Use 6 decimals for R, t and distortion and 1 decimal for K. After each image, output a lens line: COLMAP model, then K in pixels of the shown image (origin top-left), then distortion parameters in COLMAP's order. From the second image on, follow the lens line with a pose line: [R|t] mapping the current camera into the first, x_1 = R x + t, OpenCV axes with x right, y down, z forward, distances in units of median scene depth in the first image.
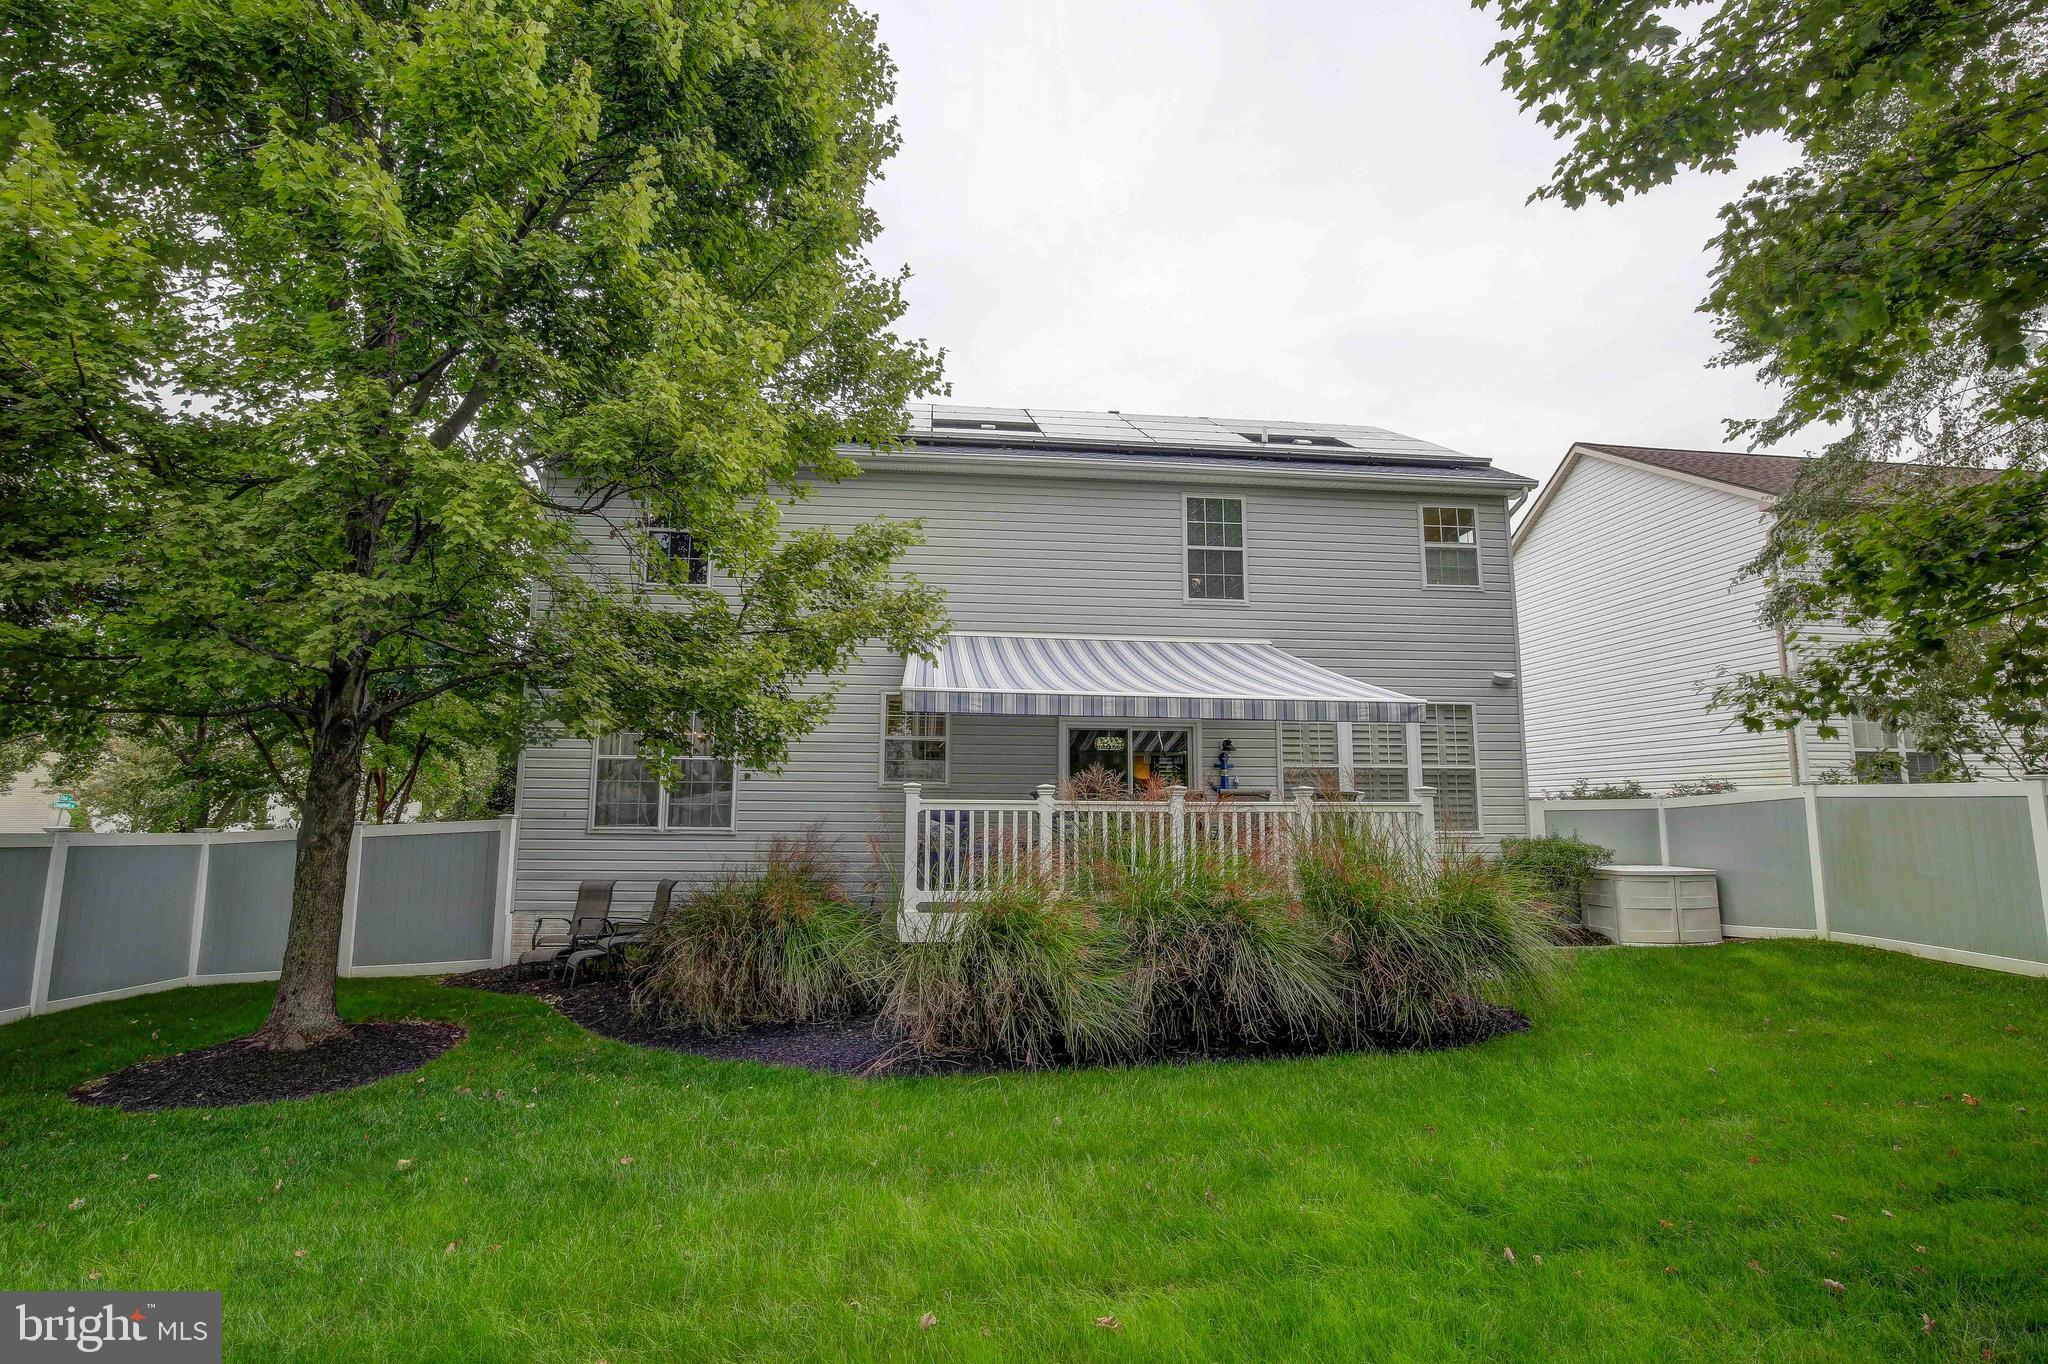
lens RADIAL K [[950.8, 0, 1026.8], [0, 950.8, 683.6], [0, 0, 1]] dist [-0.000281, 0.000108]
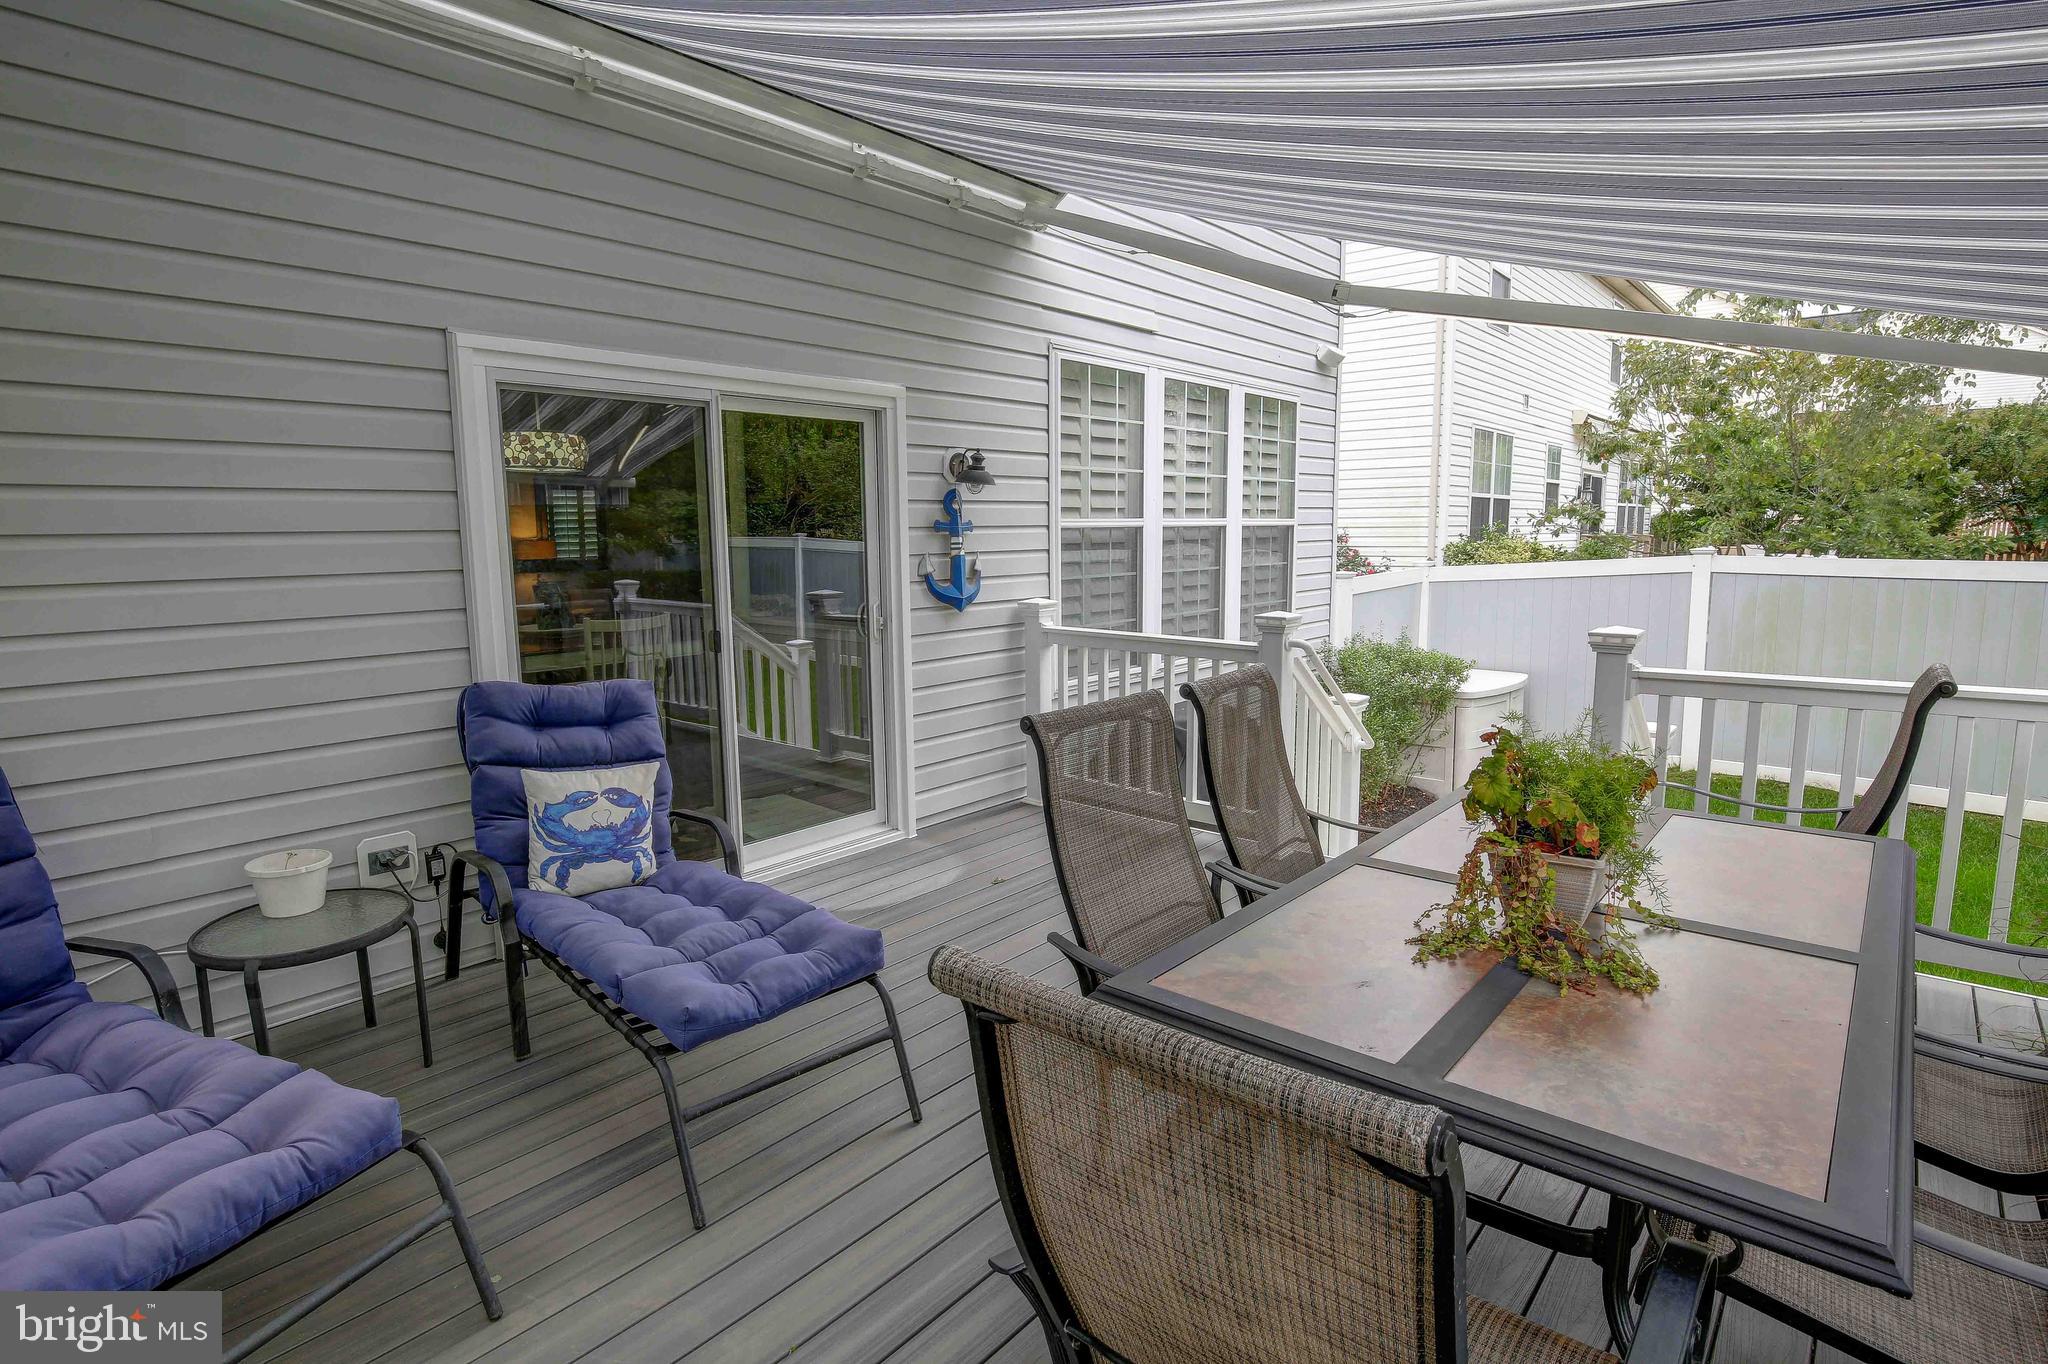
lens RADIAL K [[1029.4, 0, 1013.6], [0, 1029.4, 674.8], [0, 0, 1]] dist [-0.032678, 0.009487]
pose [[0.736543, -0.107676, 0.667766, -0.041707], [-0.067861, 0.970503, 0.231342, 0.049512], [-0.672978, -0.215708, 0.707510, 0.696854]]
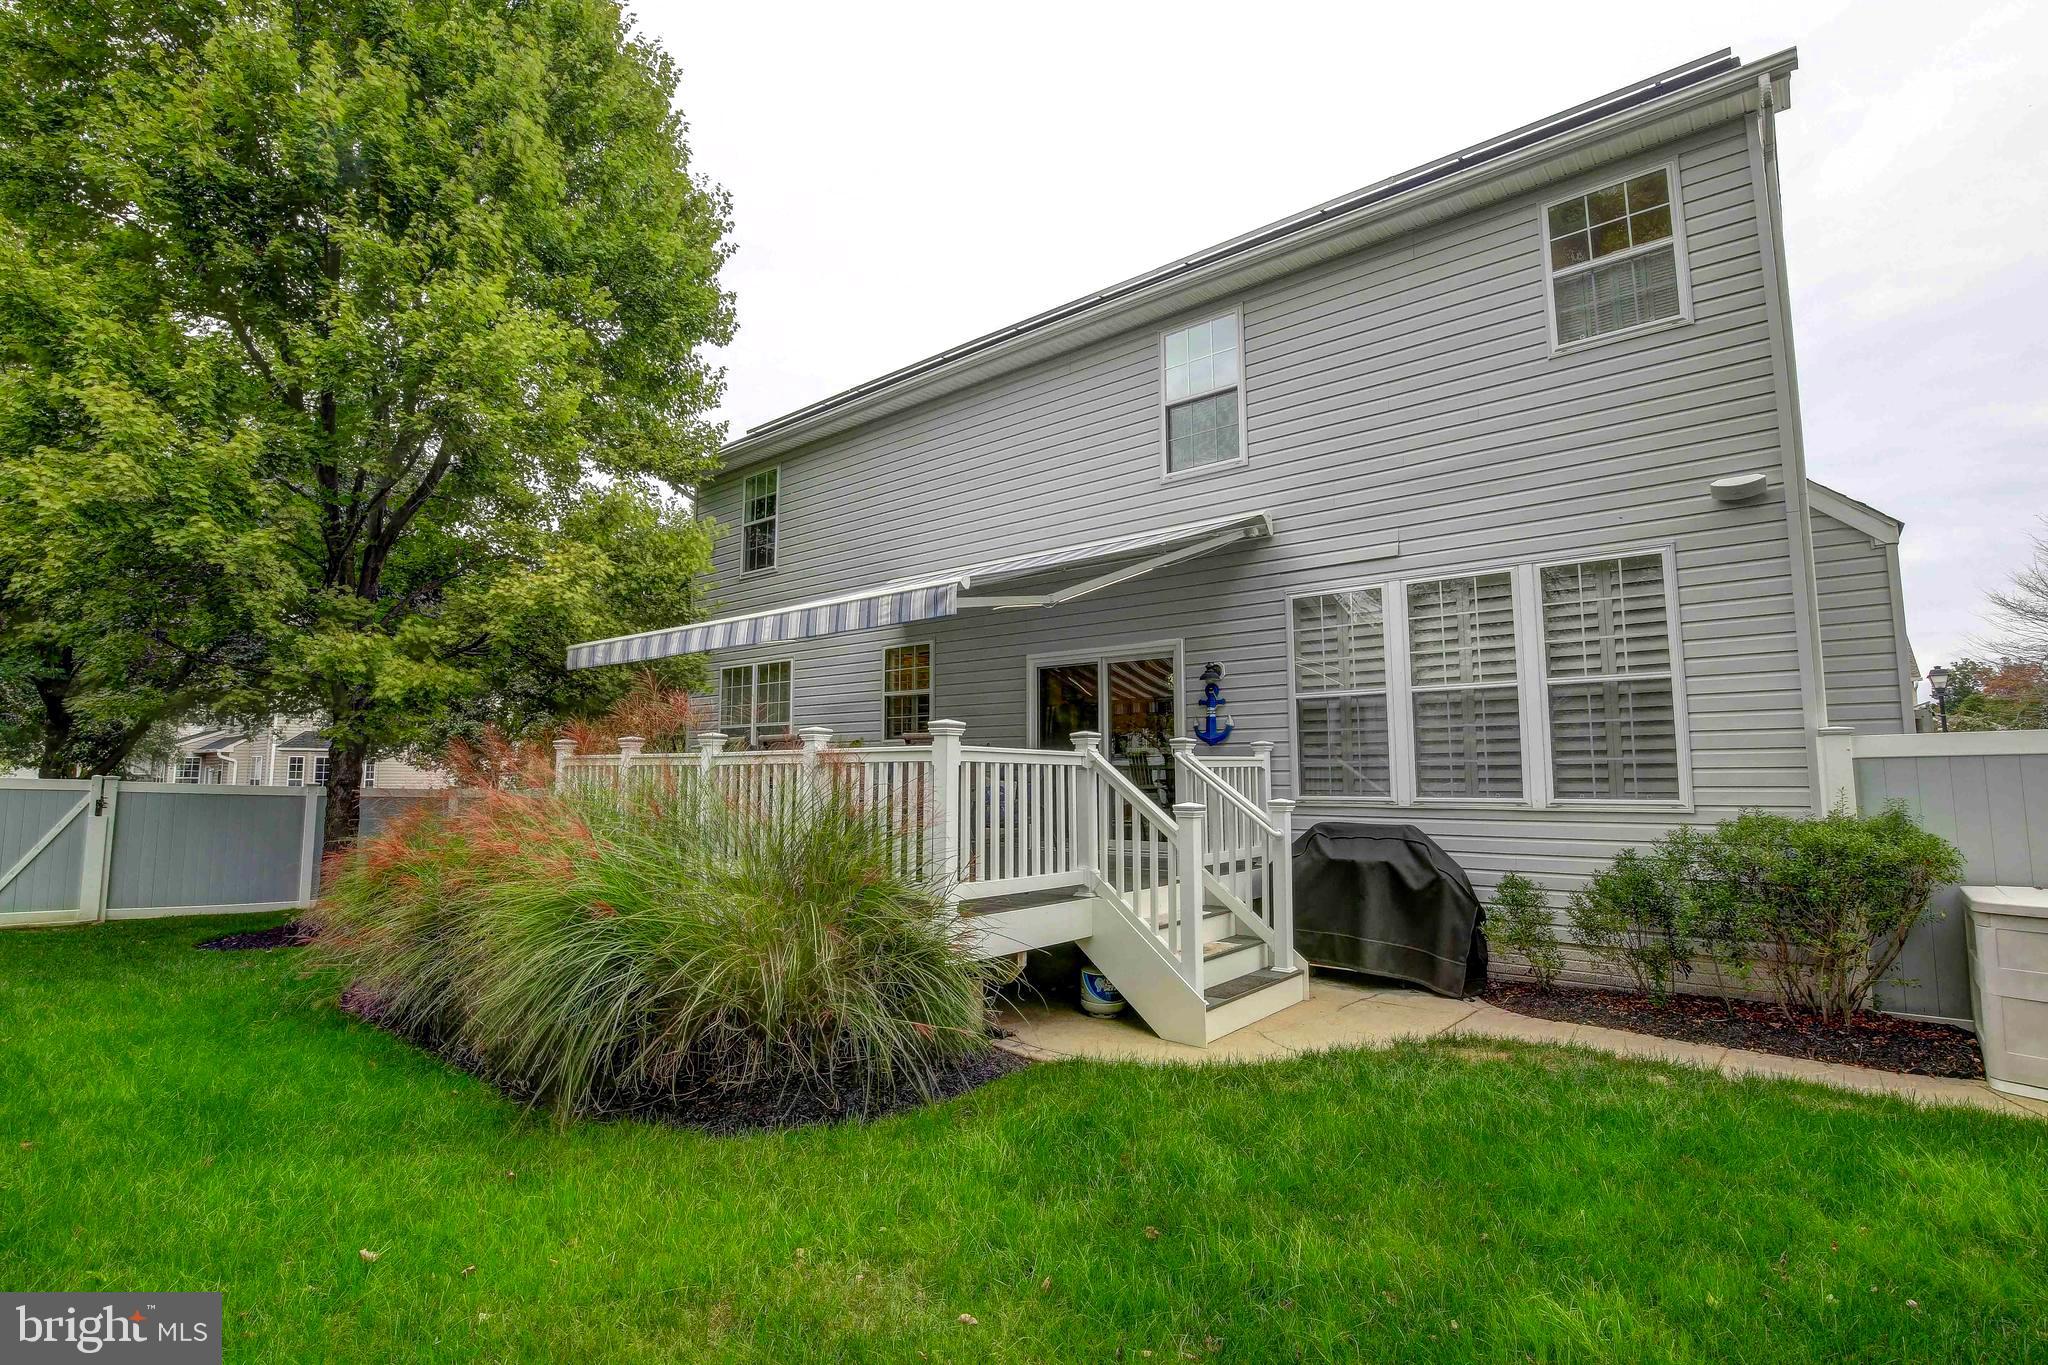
lens RADIAL K [[950.8, 0, 1026.8], [0, 950.8, 684.1], [0, 0, 1]] dist [-0.000281, 0.000108]
pose [[0.703026, -0.073407, -0.707365, 0.606658], [0.098180, 0.995152, -0.005694, 0.063741], [0.704354, -0.065446, 0.706825, 0.409061]]
